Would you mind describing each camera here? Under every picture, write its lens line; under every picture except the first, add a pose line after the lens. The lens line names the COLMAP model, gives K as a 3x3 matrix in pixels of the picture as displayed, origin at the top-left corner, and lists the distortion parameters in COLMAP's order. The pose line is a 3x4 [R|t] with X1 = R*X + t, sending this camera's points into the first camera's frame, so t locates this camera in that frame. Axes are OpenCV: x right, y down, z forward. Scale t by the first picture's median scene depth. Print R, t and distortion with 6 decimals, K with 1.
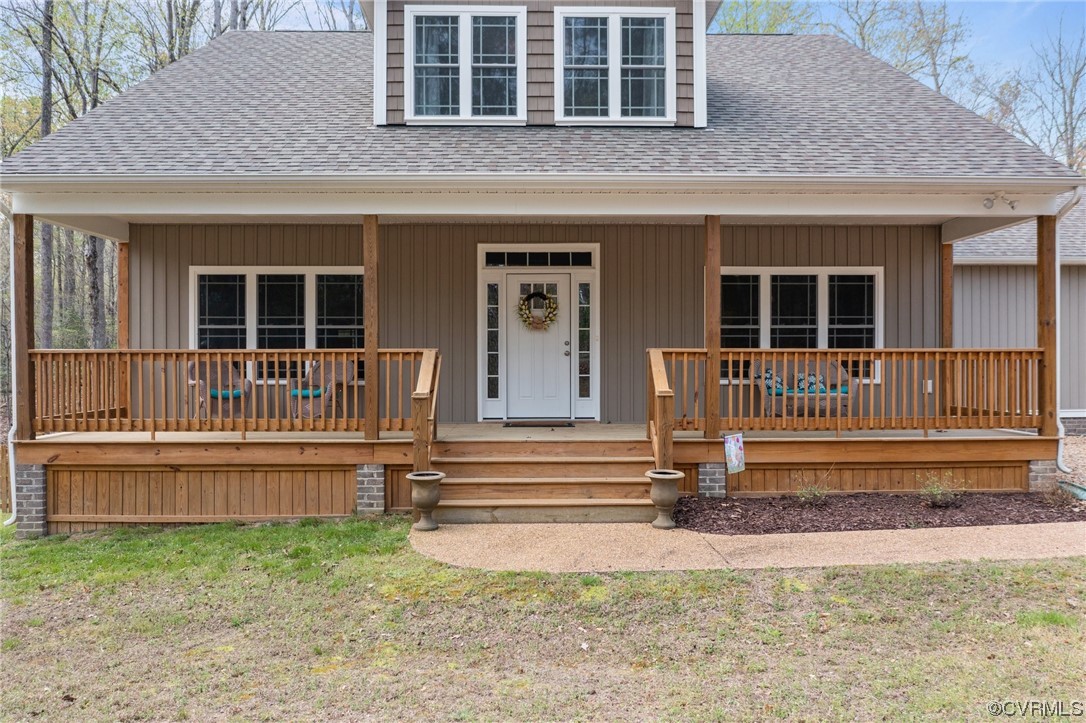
lens RADIAL K [[843.3, 0, 543.0], [0, 843.3, 361.5], [0, 0, 1]] dist [-0.013805, -0.004385]
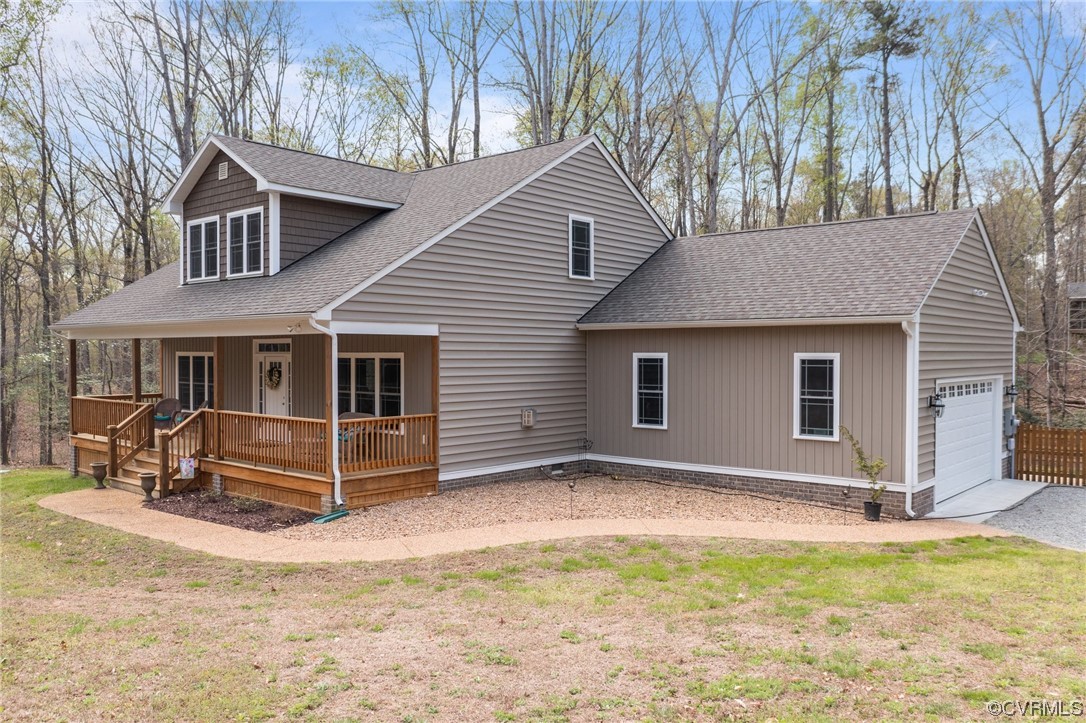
lens RADIAL K [[879.7, 0, 560.2], [0, 879.7, 362.5], [0, 0, 1]] dist [-0.041732, 0.008035]
pose [[0.745702, 0.009986, -0.666205, 1.883421], [-0.006607, 0.999949, 0.007593, -0.128937], [0.666247, -0.001261, 0.745730, 0.086029]]
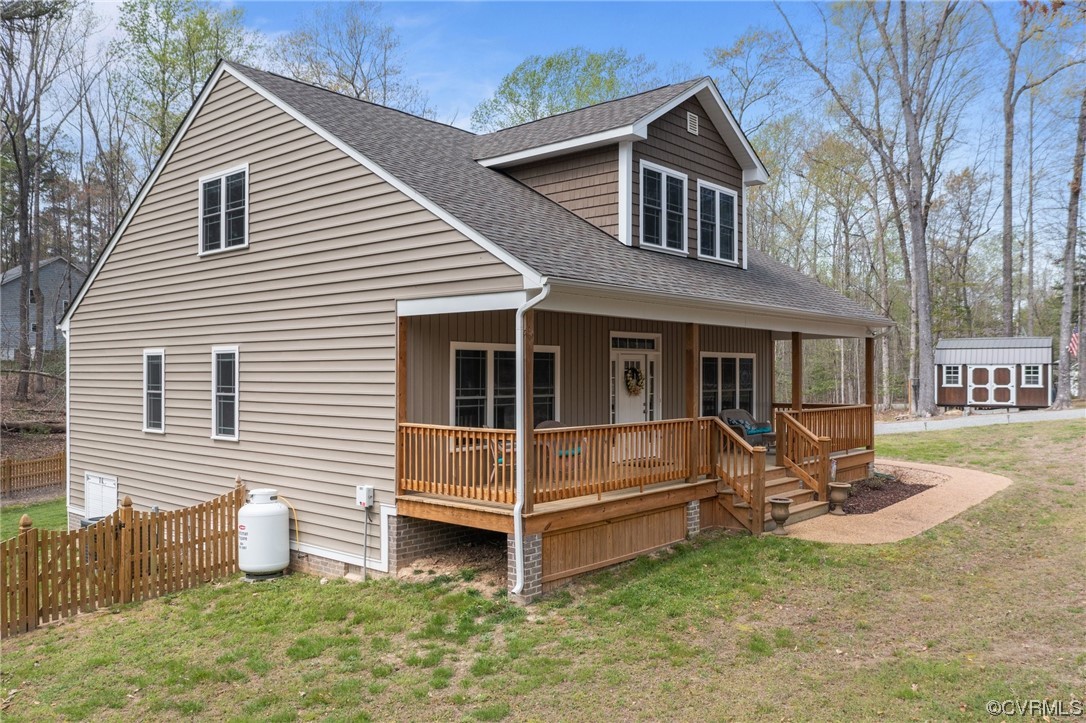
lens RADIAL K [[833.9, 0, 543.0], [0, 833.9, 361.5], [0, 0, 1]] dist [-0.001346, 0.000072]
pose [[0.677849, 0.012961, 0.735087, -1.303080], [0.002697, 0.999794, -0.020115, -0.077130], [-0.735197, 0.015618, 0.677674, 0.225383]]
